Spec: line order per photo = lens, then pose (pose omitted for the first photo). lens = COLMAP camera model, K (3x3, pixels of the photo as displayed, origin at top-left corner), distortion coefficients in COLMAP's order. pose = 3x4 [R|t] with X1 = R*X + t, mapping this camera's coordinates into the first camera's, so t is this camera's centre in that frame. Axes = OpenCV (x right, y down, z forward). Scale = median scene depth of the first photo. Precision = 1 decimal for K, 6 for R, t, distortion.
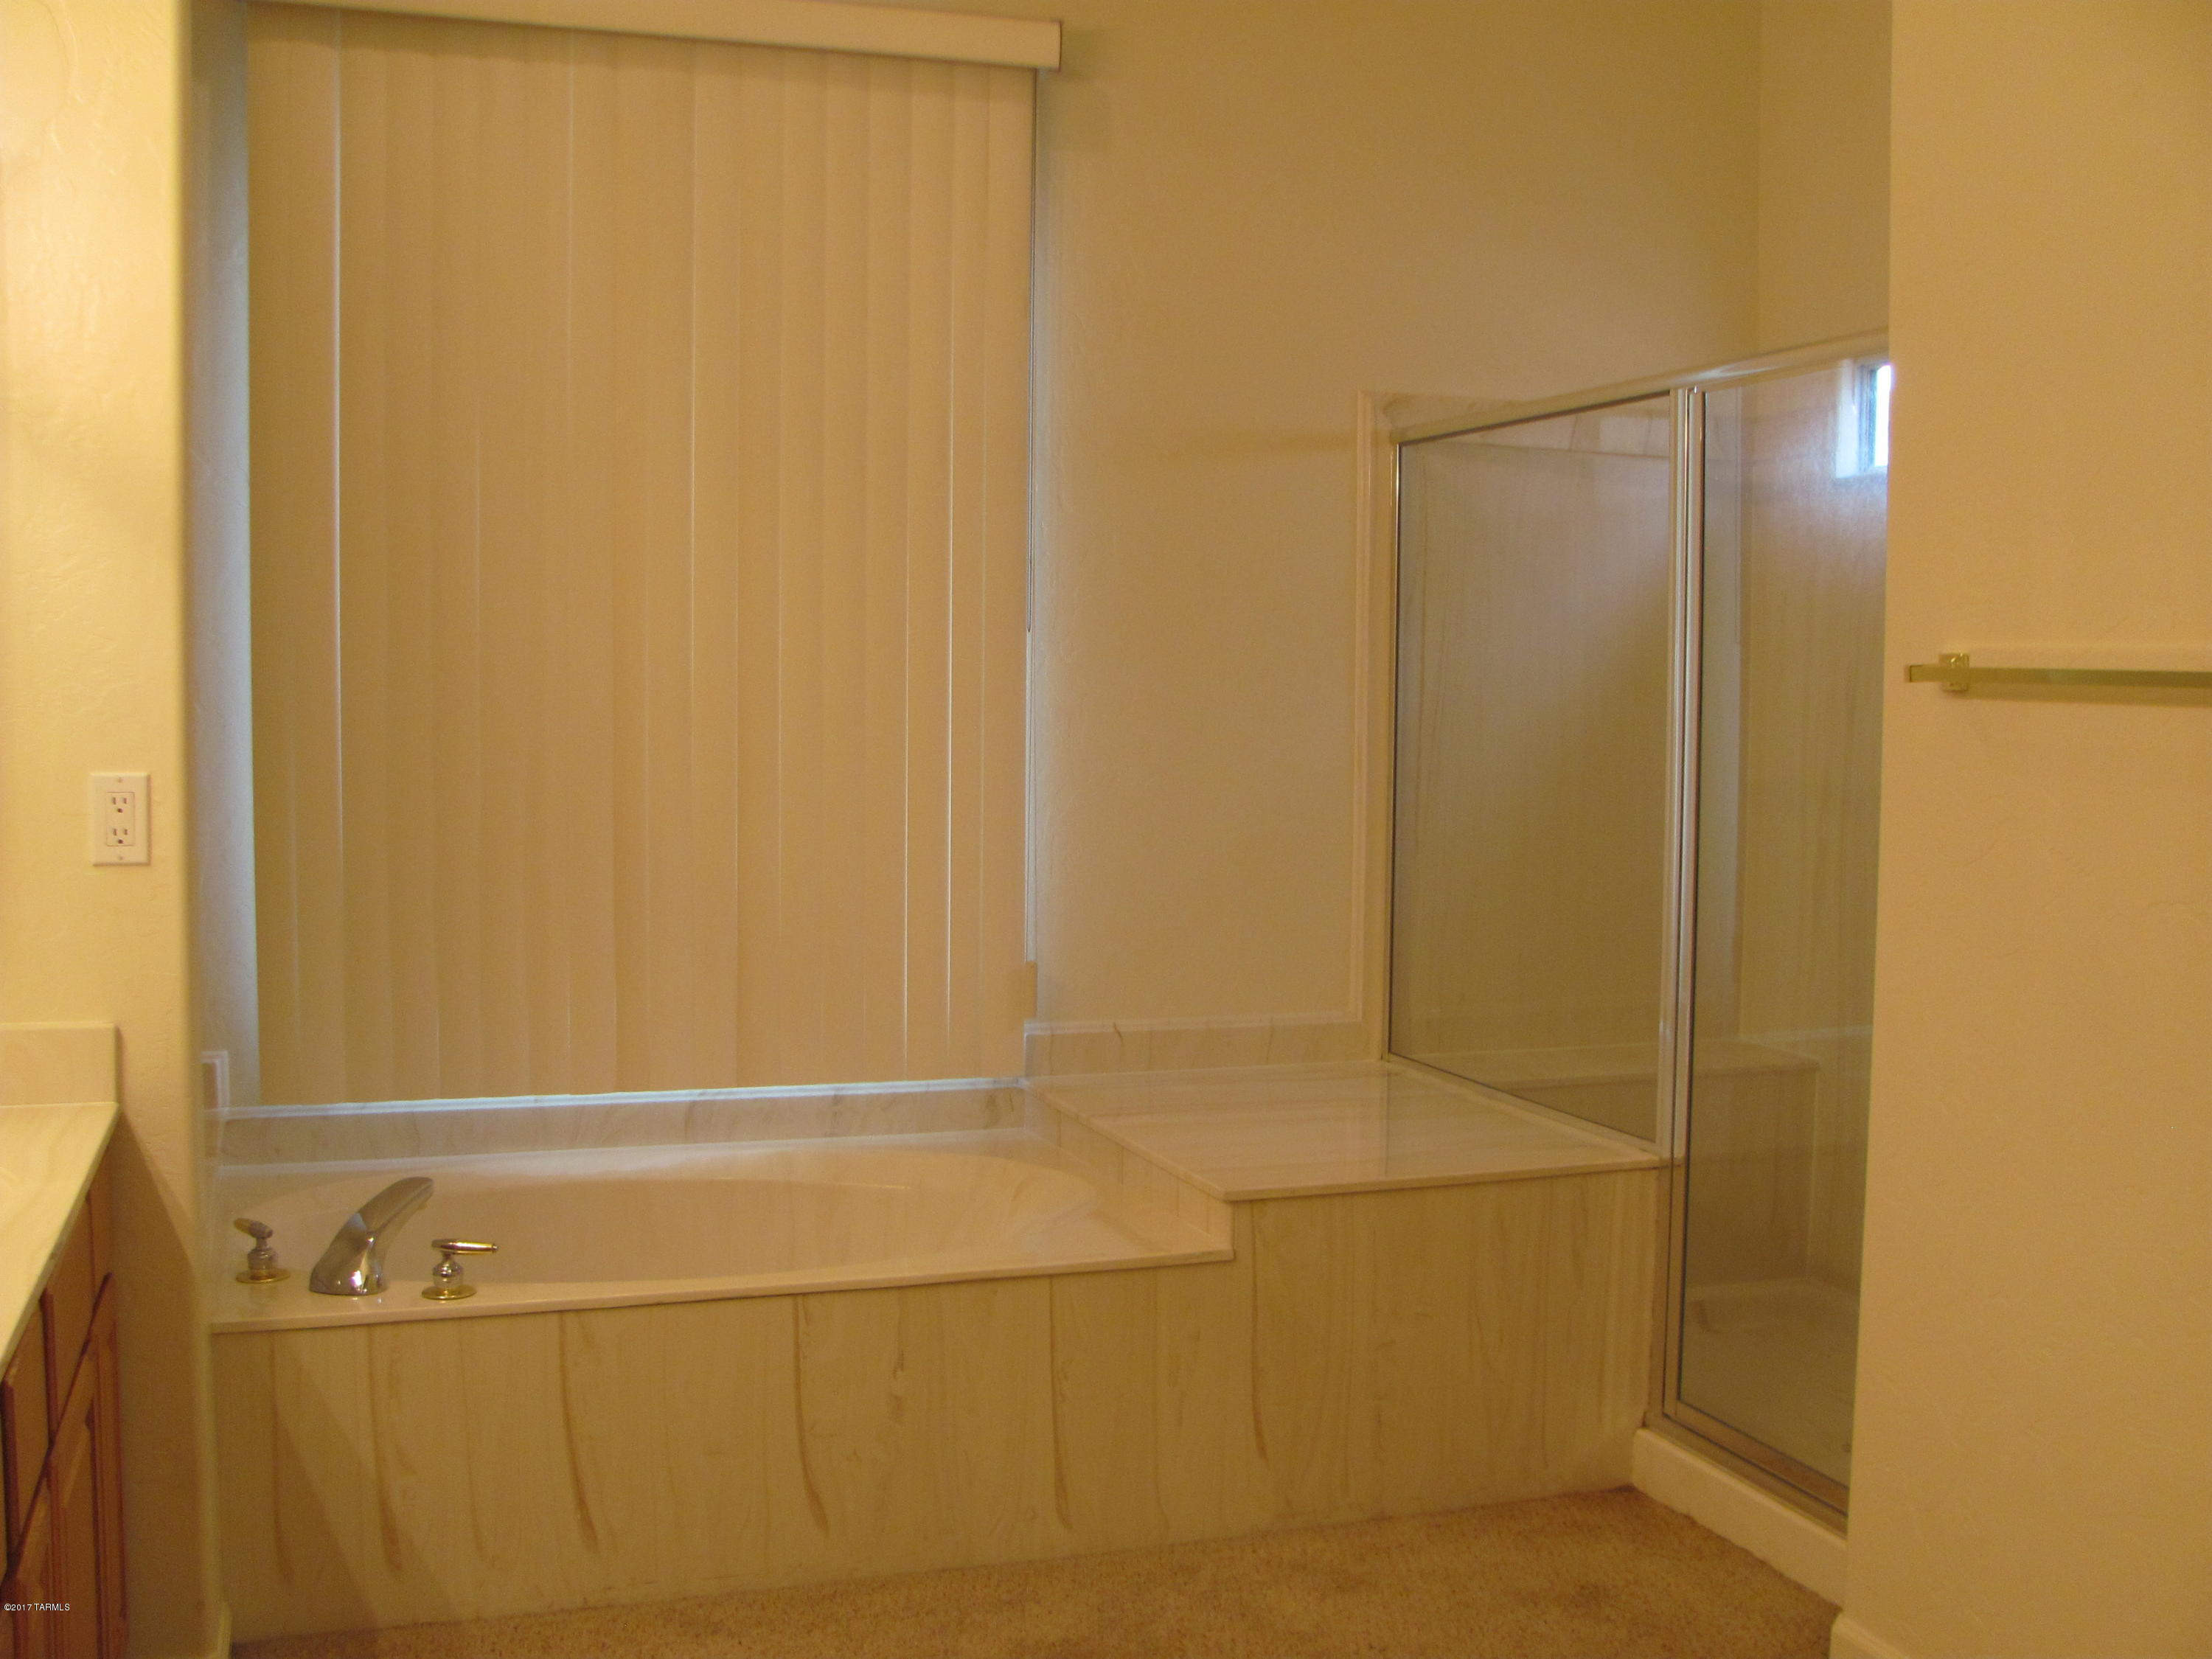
lens RADIAL K [[2334.5, 0, 1106.7], [0, 2334.5, 845.0], [0, 0, 1]] dist [-0.218863, 0.288598]
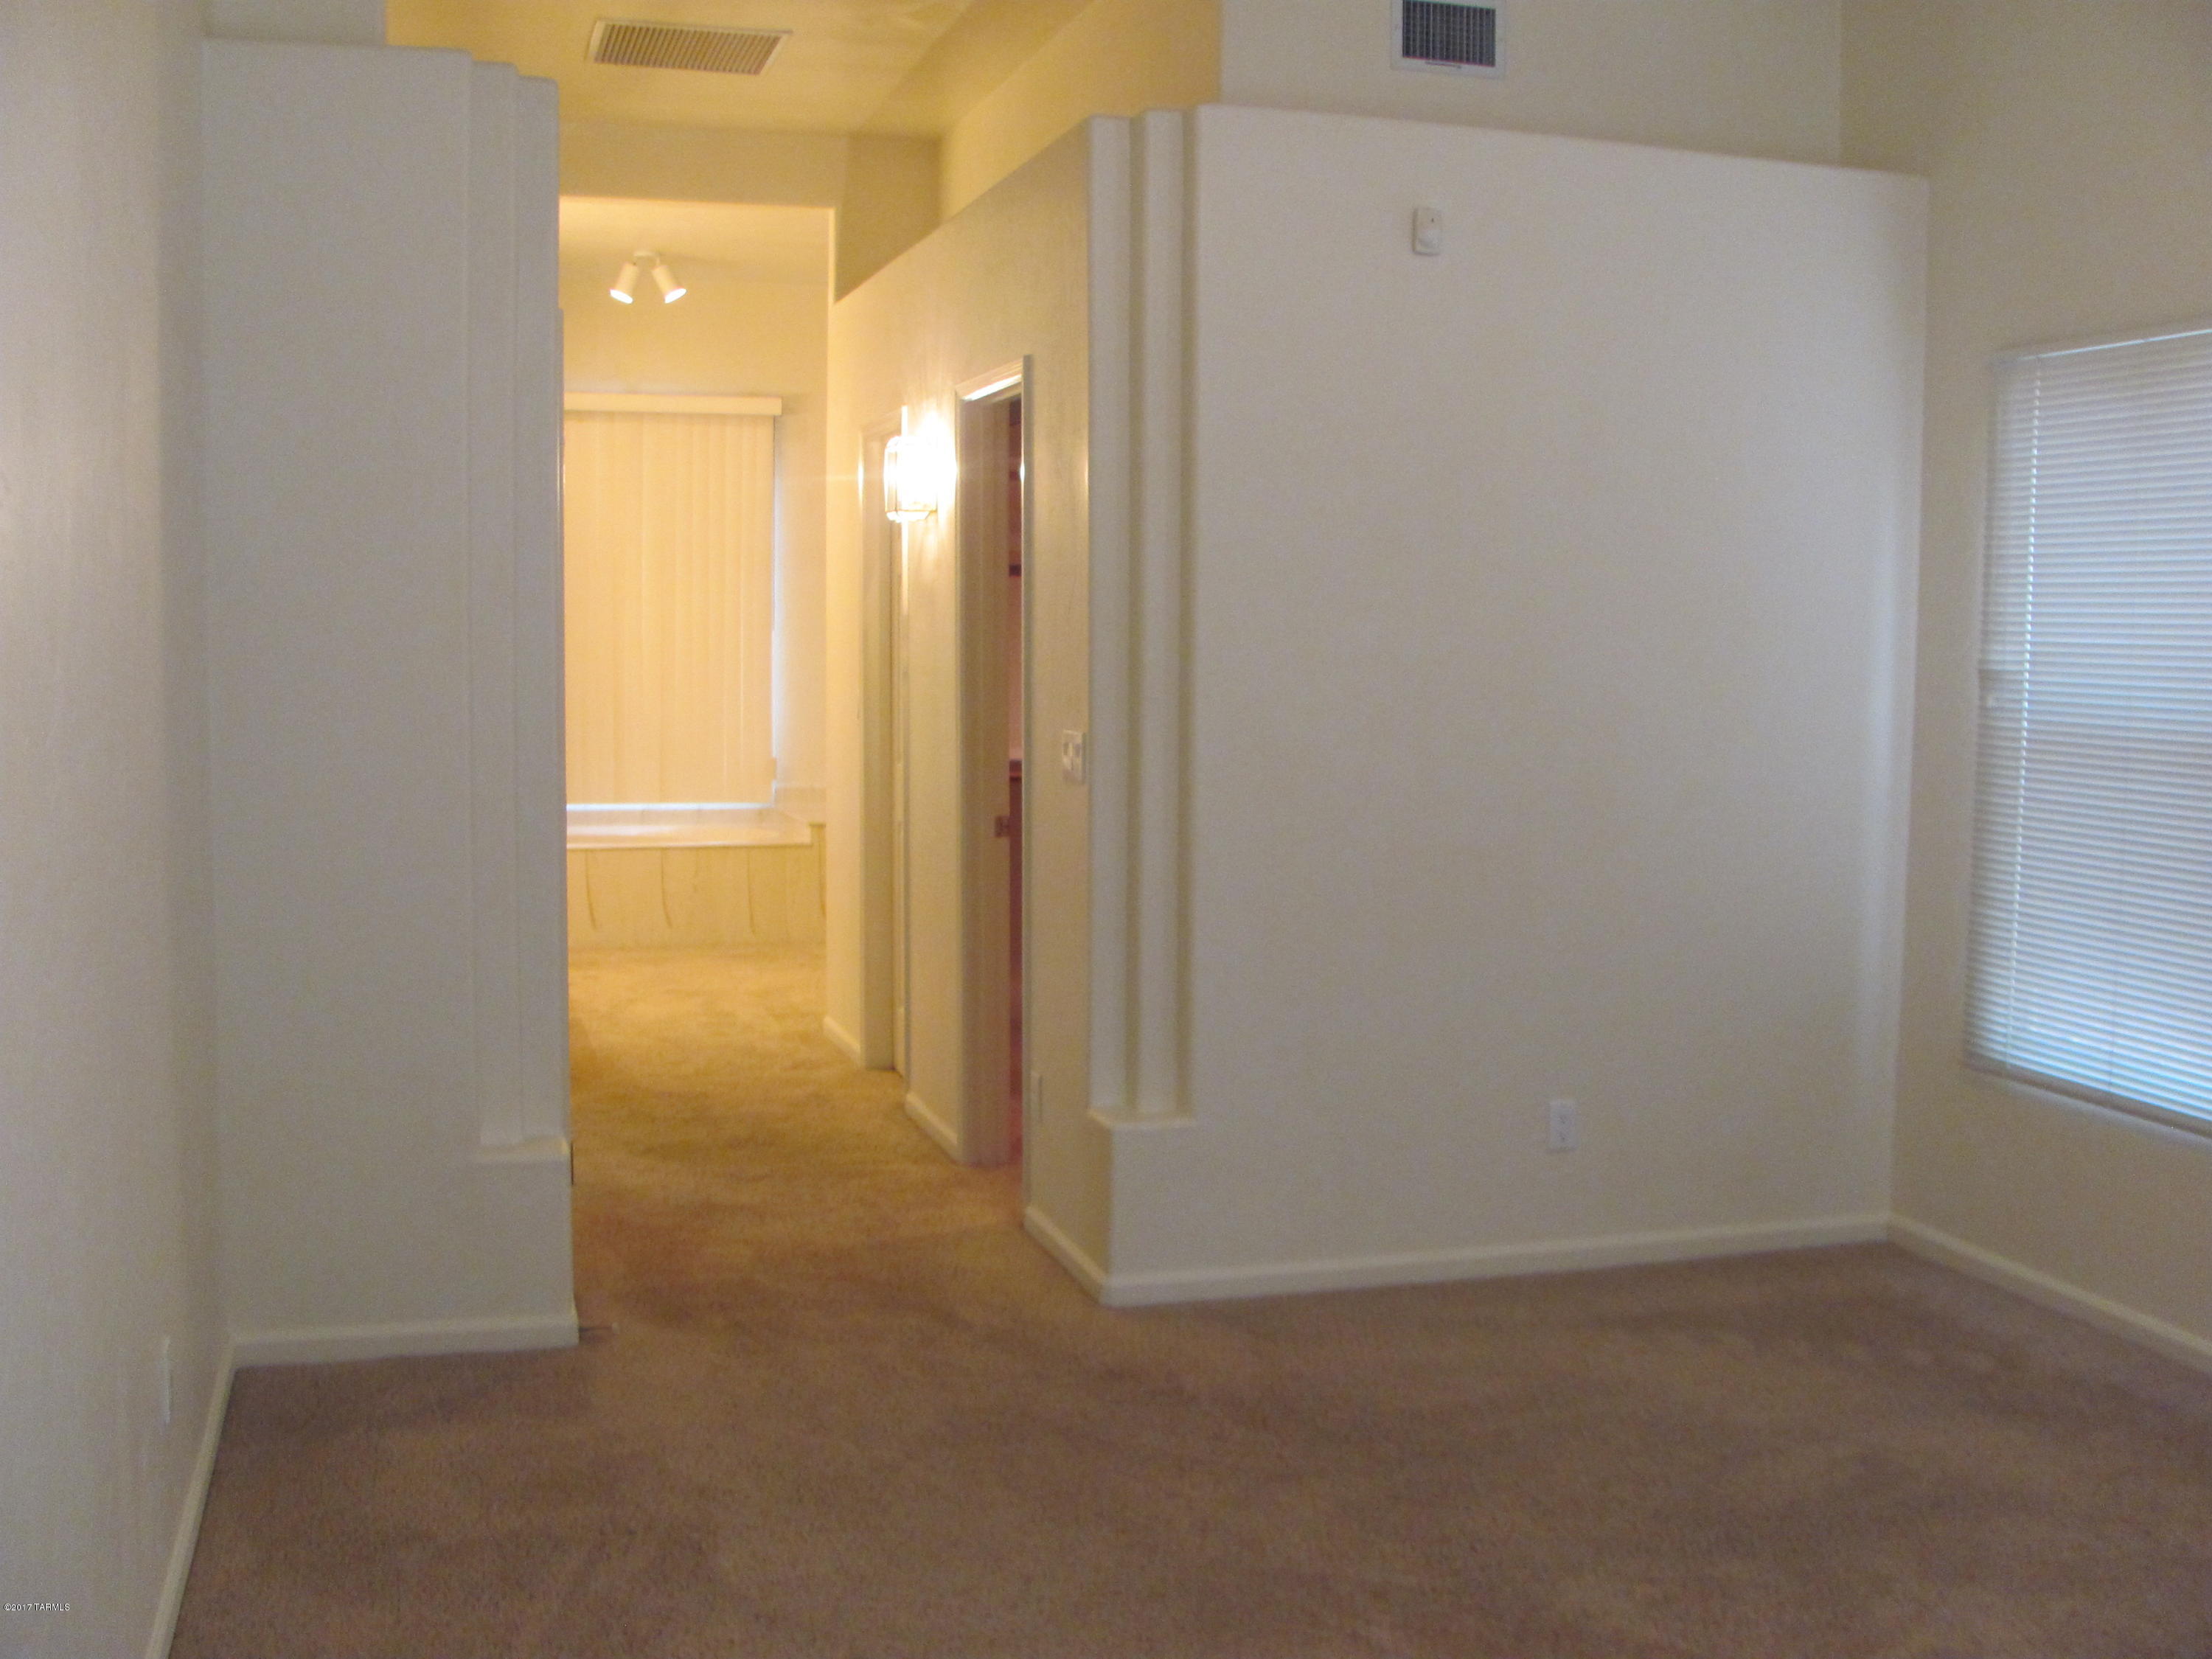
lens RADIAL K [[2334.5, 0, 1106.7], [0, 2334.5, 845.0], [0, 0, 1]] dist [-0.218863, 0.288598]
pose [[0.999017, 0.005160, -0.044017, 0.467573], [-0.004375, 0.999830, 0.017911, 0.101987], [0.044102, -0.017701, 0.998870, -1.624728]]
